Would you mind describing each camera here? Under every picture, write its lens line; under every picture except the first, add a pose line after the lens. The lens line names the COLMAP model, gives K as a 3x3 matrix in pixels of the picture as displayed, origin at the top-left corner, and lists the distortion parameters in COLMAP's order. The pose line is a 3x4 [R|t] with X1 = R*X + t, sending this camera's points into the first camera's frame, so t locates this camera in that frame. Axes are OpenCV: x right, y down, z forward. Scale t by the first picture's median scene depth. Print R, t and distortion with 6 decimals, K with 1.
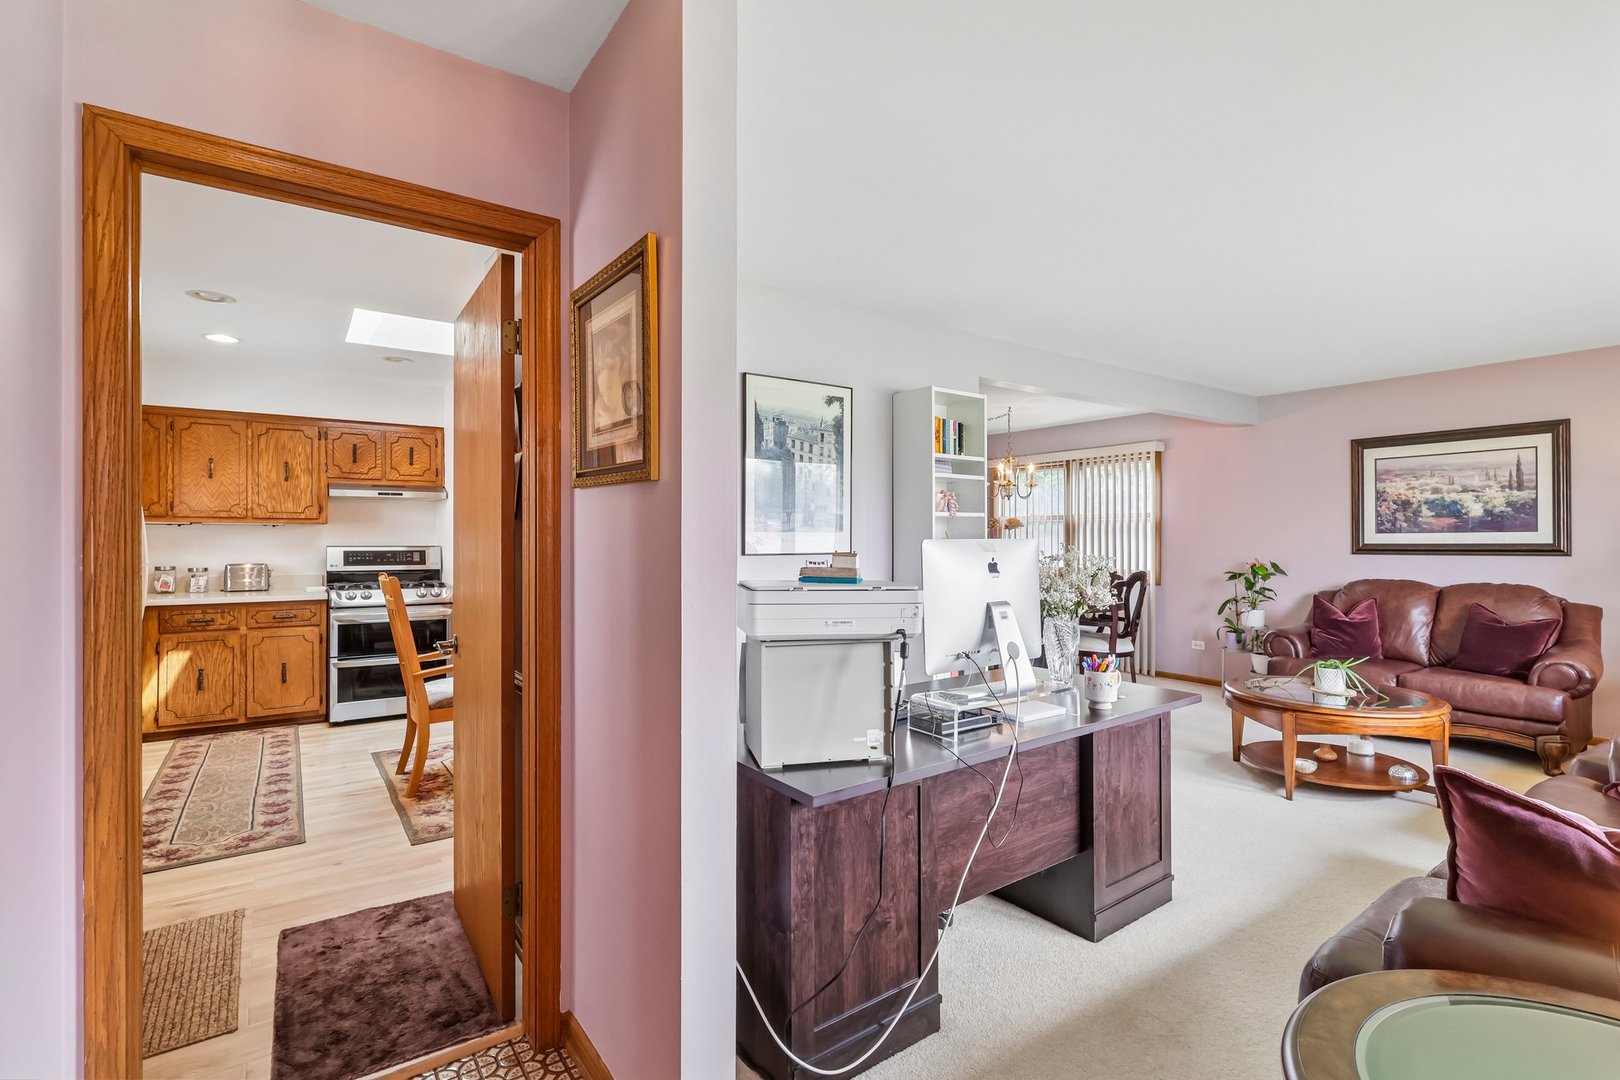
lens RADIAL K [[747.2, 0, 810.0], [0, 747.2, 540.0], [0, 0, 1]] dist [-0.001420, -0.000078]
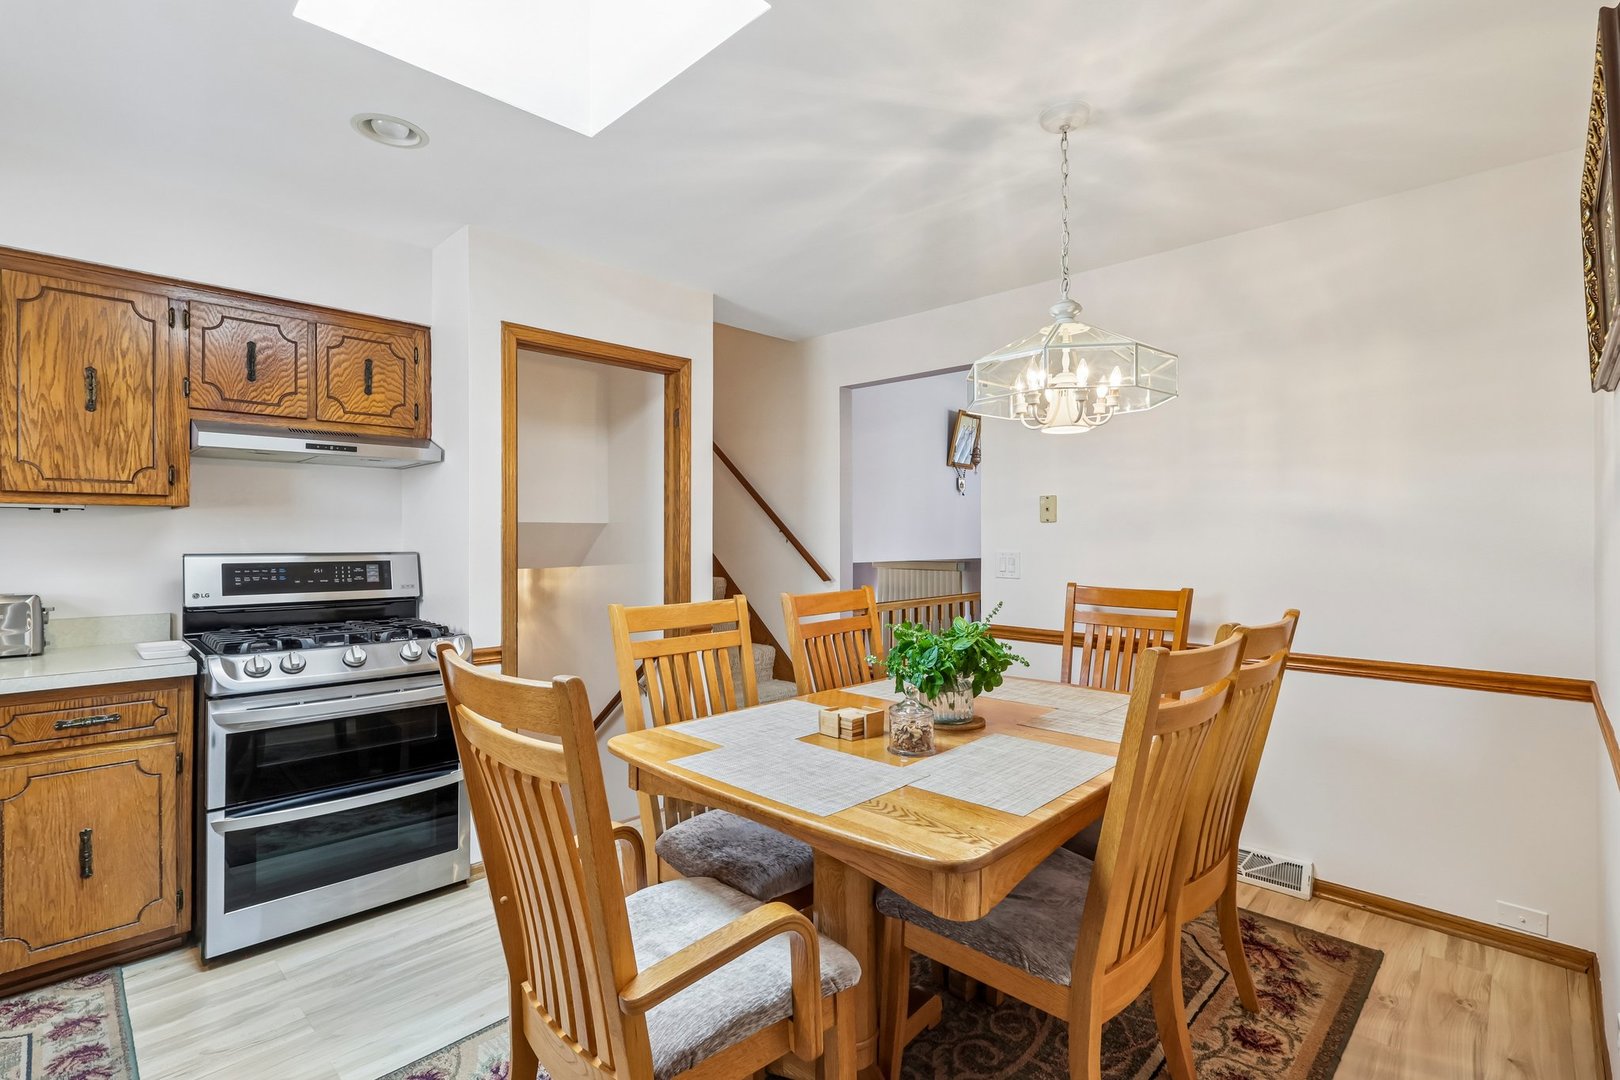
lens RADIAL K [[756.5, 0, 805.2], [0, 756.5, 534.6], [0, 0, 1]] dist [-0.001566, 0.000779]
pose [[0.984859, 0.003764, 0.173314, -0.368562], [-0.003363, 0.999991, -0.002606, -0.004754], [-0.173322, 0.001983, 0.984863, 0.494230]]
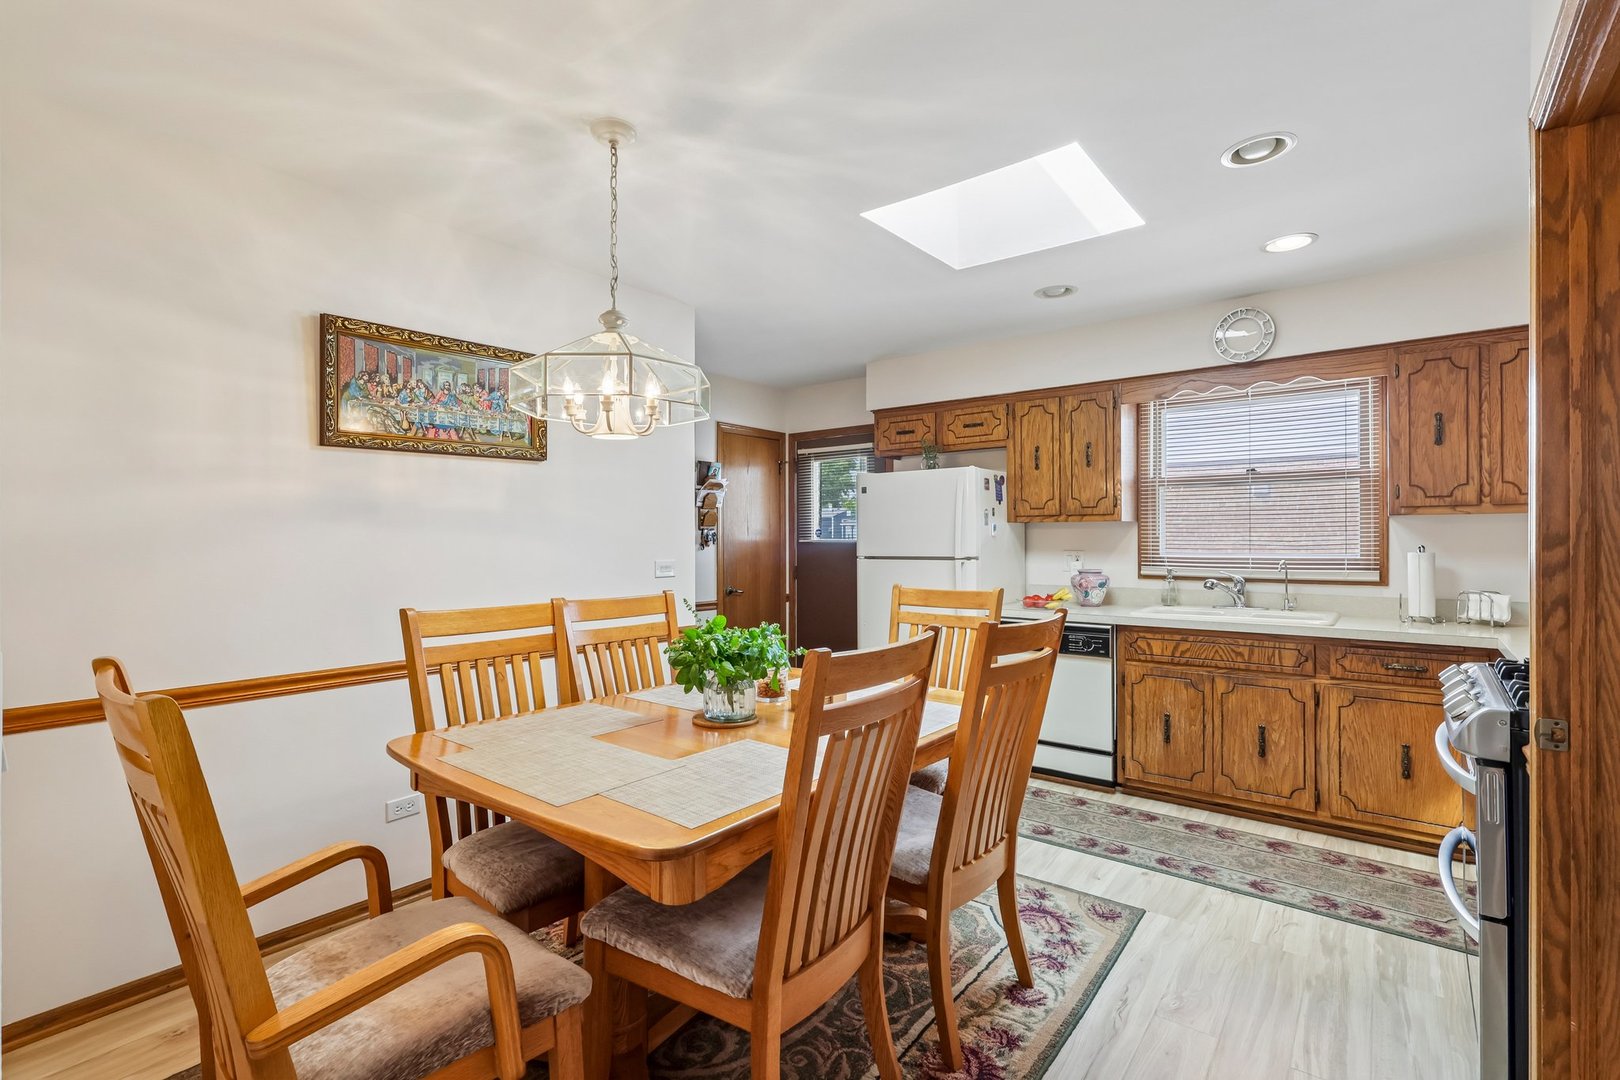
lens RADIAL K [[756.5, 0, 805.2], [0, 756.5, 534.6], [0, 0, 1]] dist [-0.001566, 0.000779]
pose [[-0.963459, 0.000377, -0.267857, -0.151930], [0.000479, 1.000000, -0.000315, -0.005586], [0.267856, -0.000432, -0.963459, 1.301286]]
